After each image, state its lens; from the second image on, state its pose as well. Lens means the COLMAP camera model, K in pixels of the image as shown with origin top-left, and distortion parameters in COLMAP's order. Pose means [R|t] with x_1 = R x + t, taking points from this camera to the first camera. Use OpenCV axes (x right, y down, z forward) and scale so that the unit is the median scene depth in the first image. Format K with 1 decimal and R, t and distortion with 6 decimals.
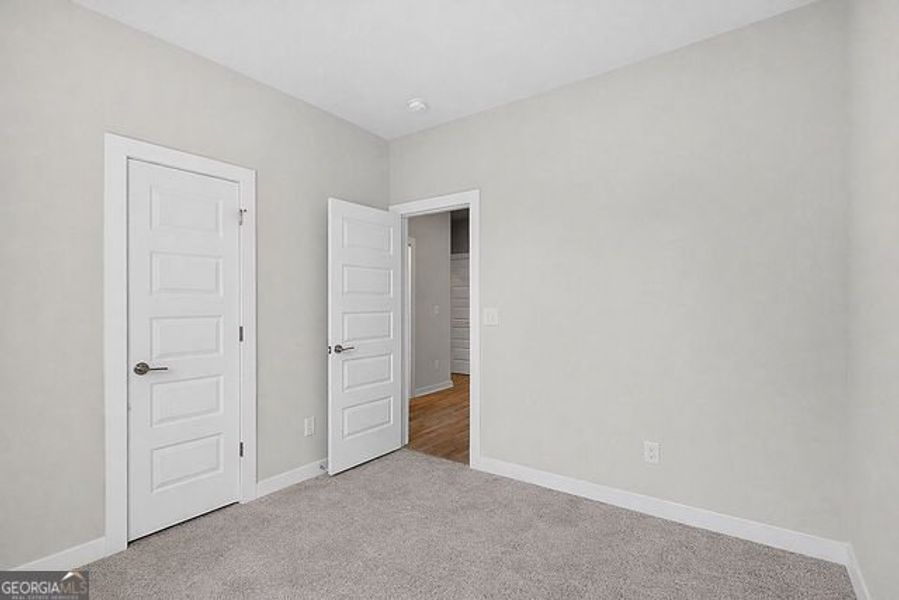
lens RADIAL K [[432.3, 0, 445.6], [0, 432.3, 300.6], [0, 0, 1]] dist [0.000074, -0.000069]
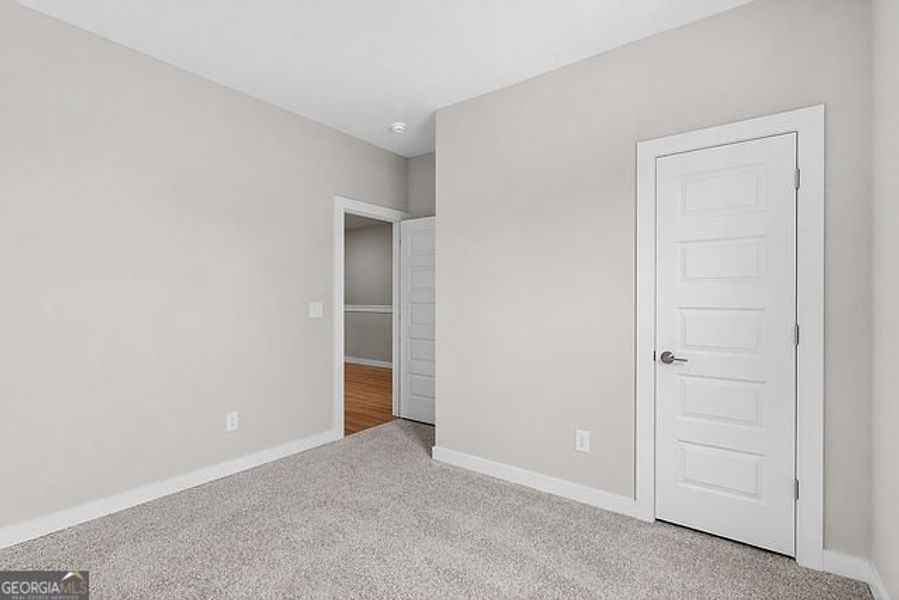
lens RADIAL K [[432.3, 0, 445.6], [0, 432.3, 300.6], [0, 0, 1]] dist [0.000074, -0.000069]
pose [[-0.019320, 0.010528, -0.999758, 0.345529], [0.004176, 0.999937, 0.010449, 0.008910], [0.999805, -0.003973, -0.019362, 0.508154]]
